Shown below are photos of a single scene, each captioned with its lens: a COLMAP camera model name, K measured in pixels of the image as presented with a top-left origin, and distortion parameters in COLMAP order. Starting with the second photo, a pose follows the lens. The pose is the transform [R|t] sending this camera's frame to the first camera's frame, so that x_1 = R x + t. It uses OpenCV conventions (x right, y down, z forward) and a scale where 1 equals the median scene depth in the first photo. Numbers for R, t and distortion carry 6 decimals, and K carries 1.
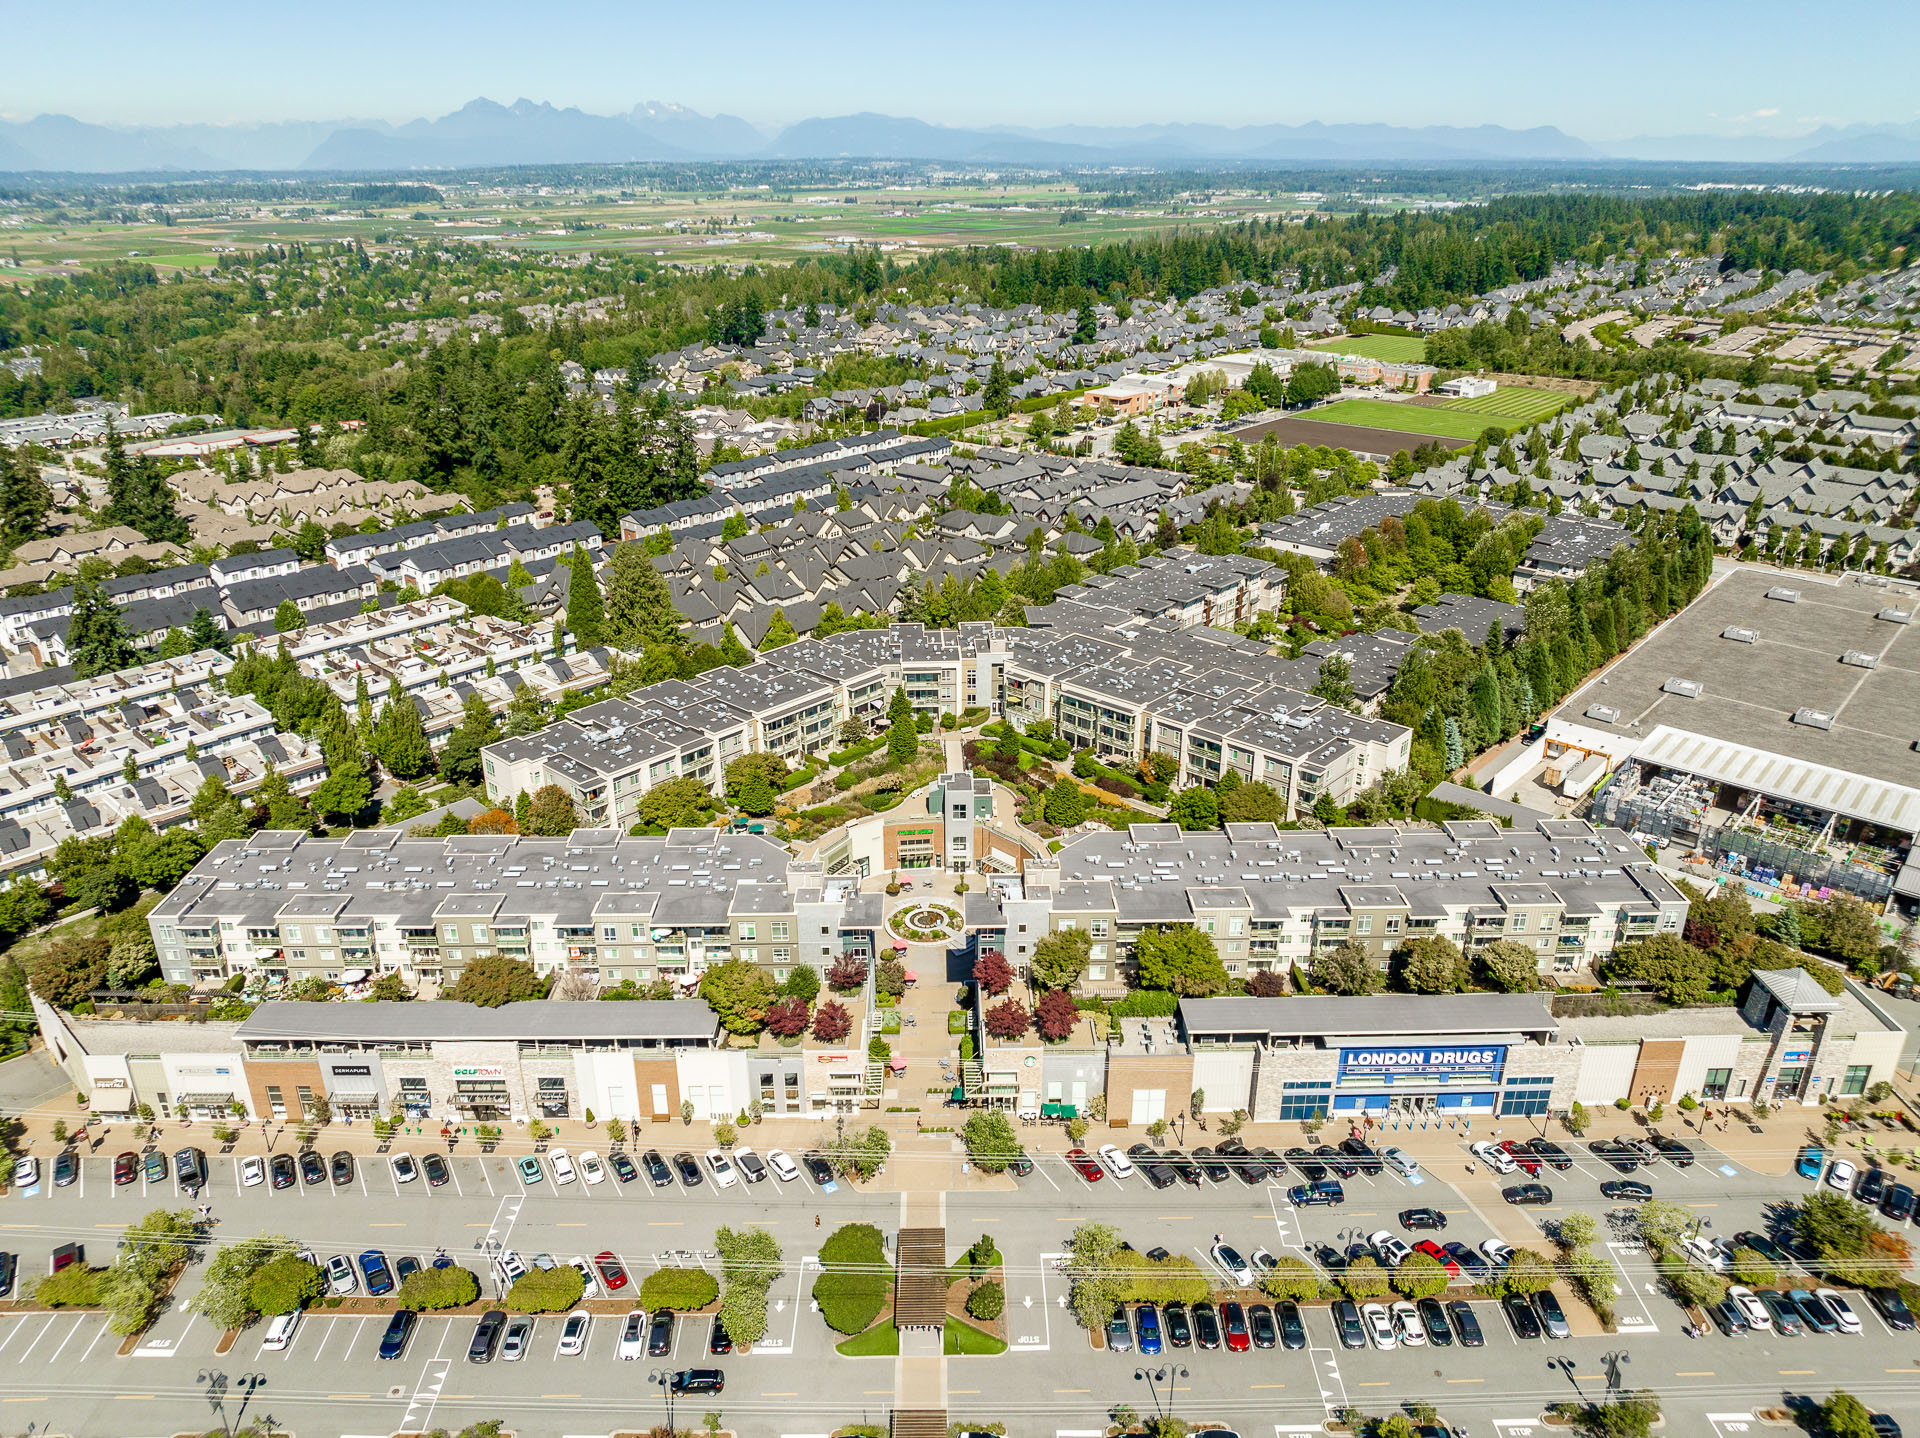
lens RADIAL K [[1347.8, 0, 960.0], [0, 1347.8, 719.0], [0, 0, 1]] dist [-0.038658, 0.000046]
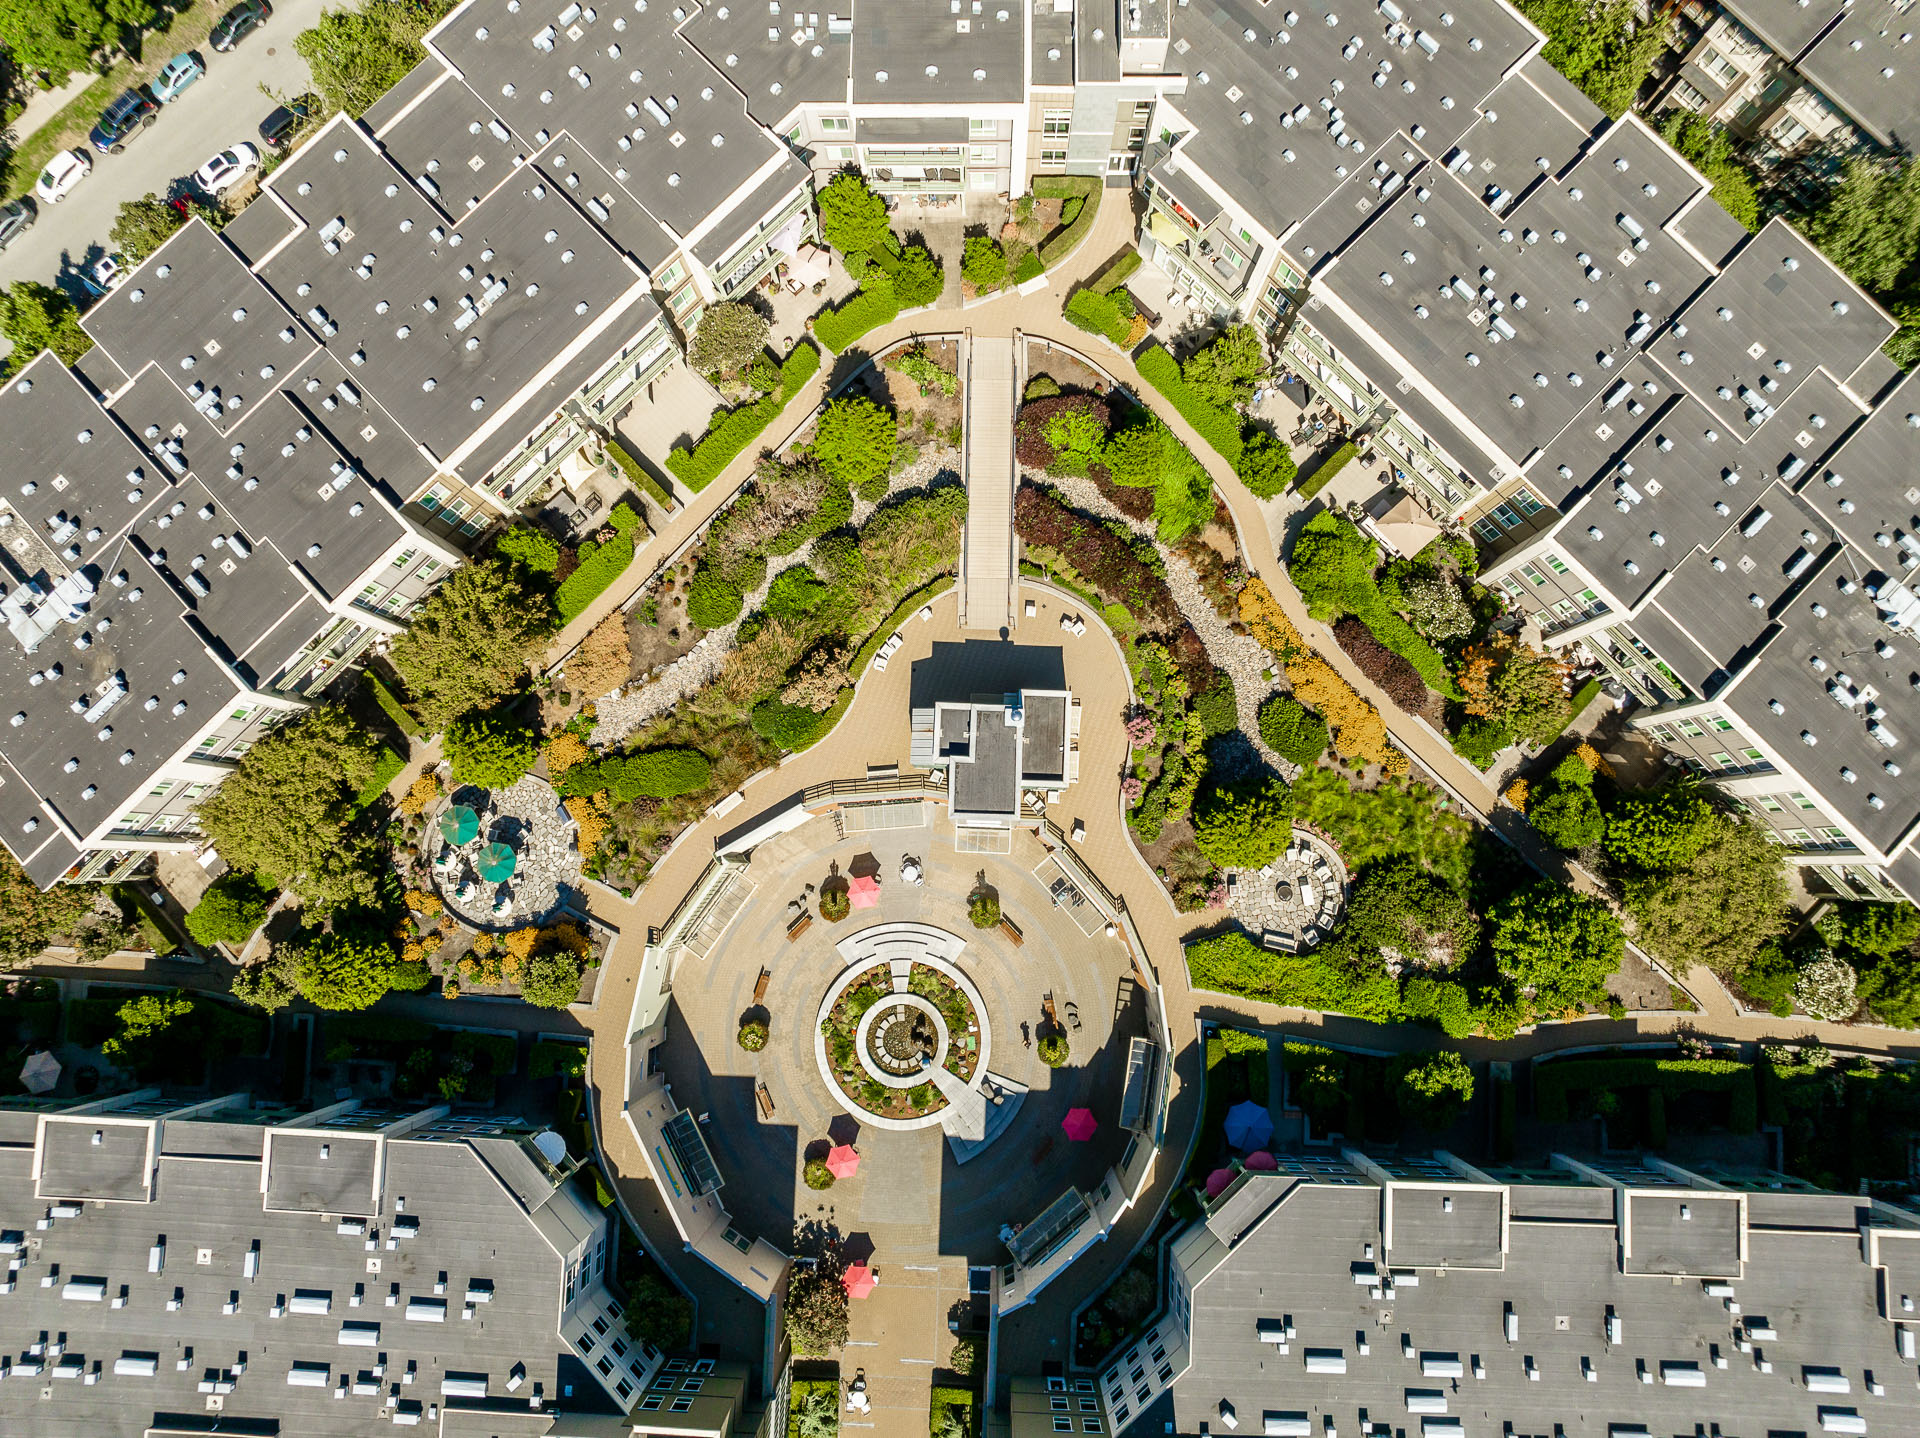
lens RADIAL K [[1347.8, 0, 960.0], [0, 1347.8, 719.0], [0, 0, 1]] dist [-0.038658, 0.000046]
pose [[0.998279, 0.054601, -0.021411, -0.000526], [-0.008265, 0.492407, 0.870326, -0.264209], [0.058064, -0.868651, 0.492010, 0.721552]]
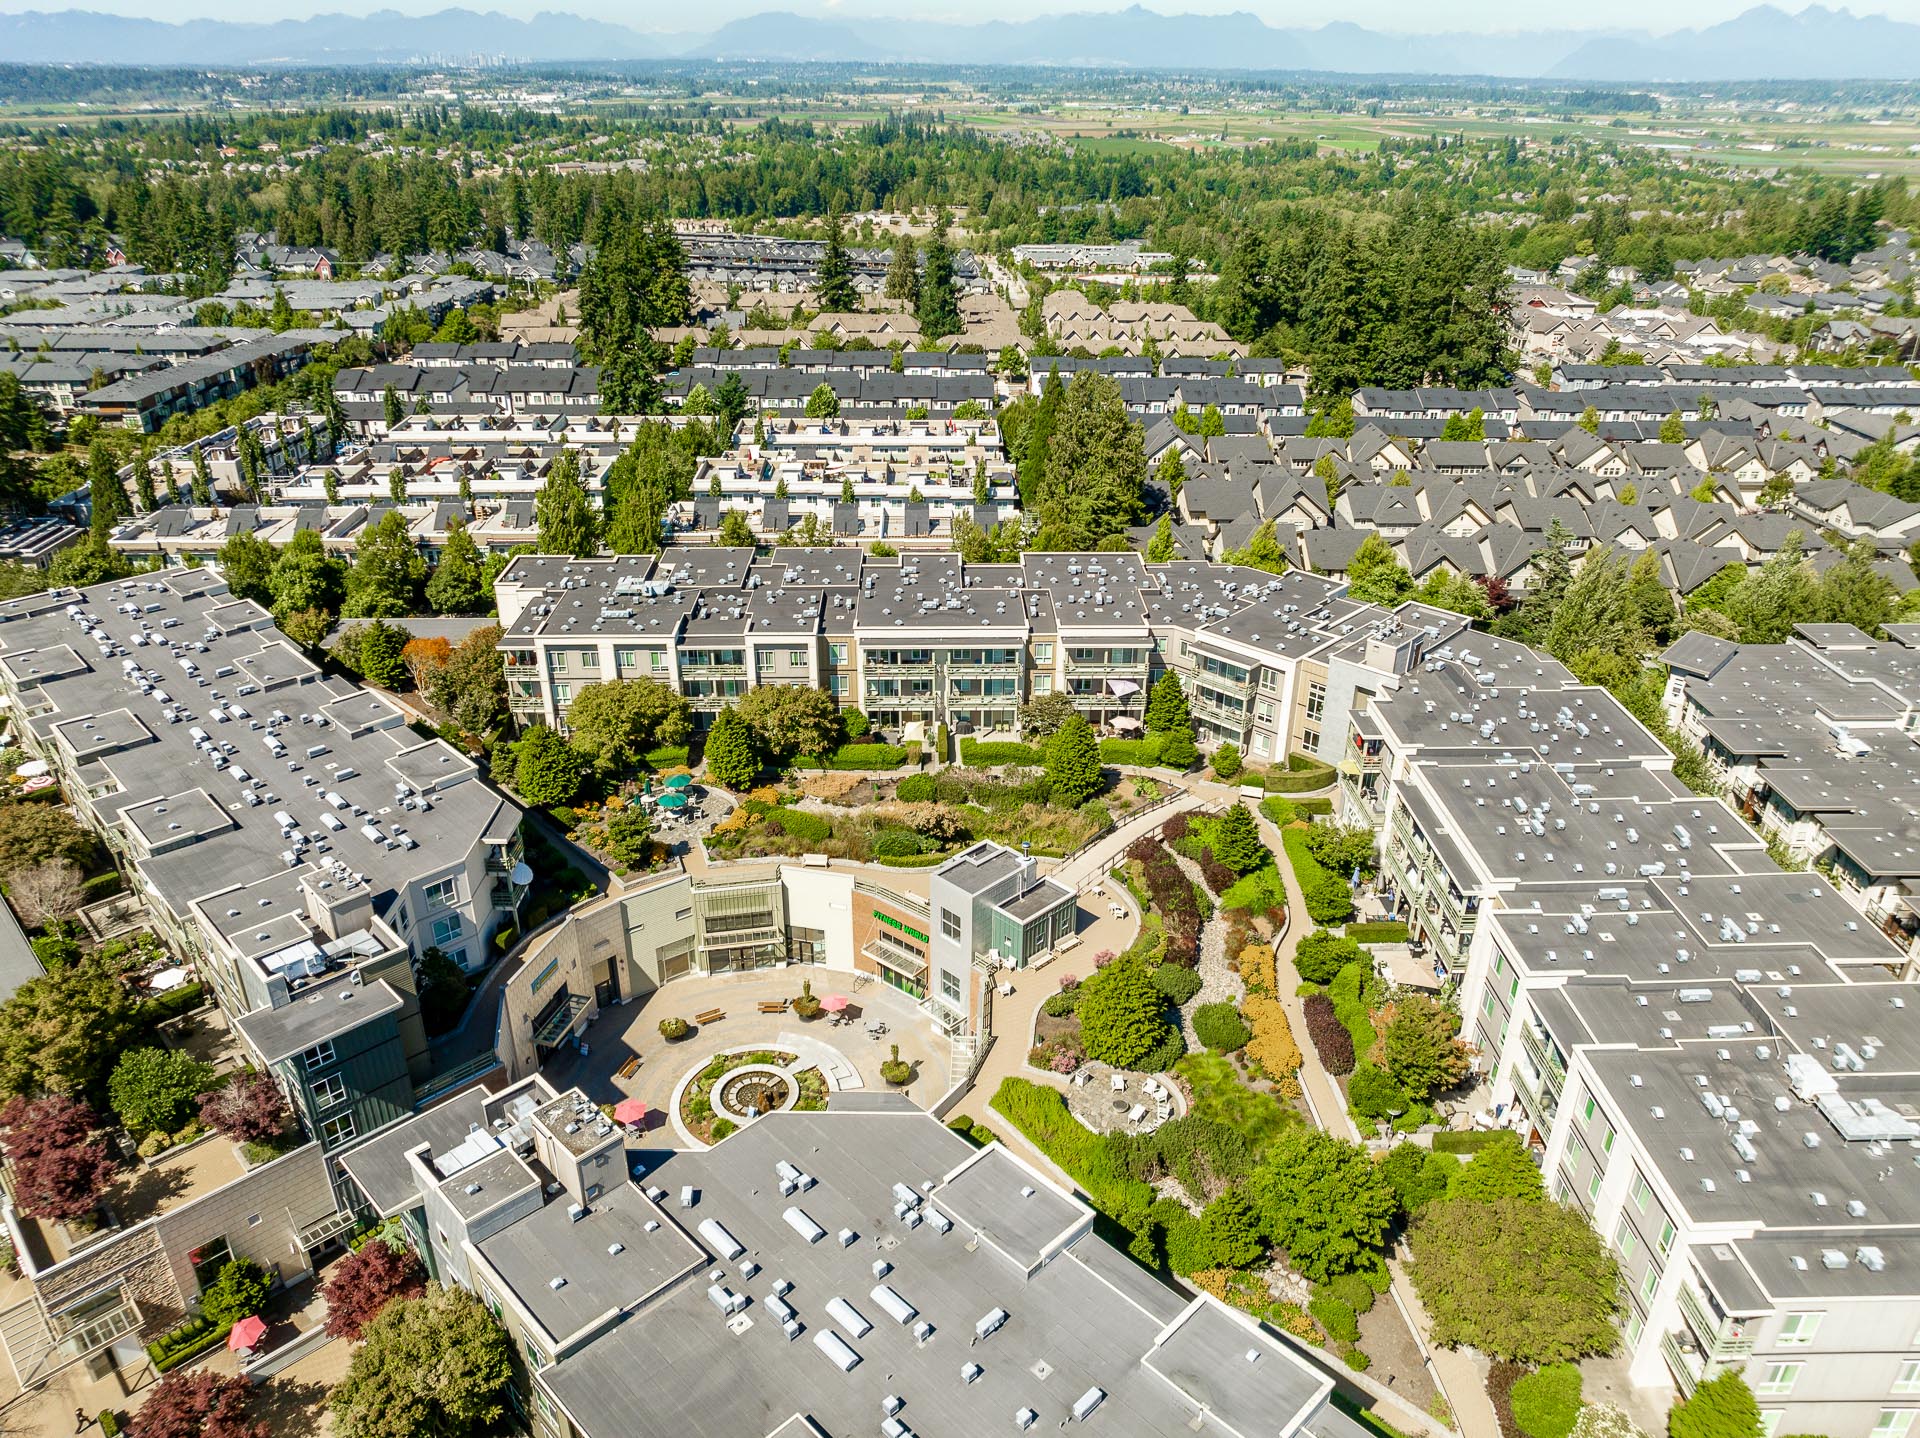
lens RADIAL K [[1347.8, 0, 960.0], [0, 1347.8, 719.0], [0, 0, 1]] dist [-0.038658, 0.000046]
pose [[0.689931, 0.324204, -0.647215, 0.253209], [-0.287501, 0.943280, 0.166033, -0.071661], [0.664333, 0.071523, 0.744007, 0.558359]]
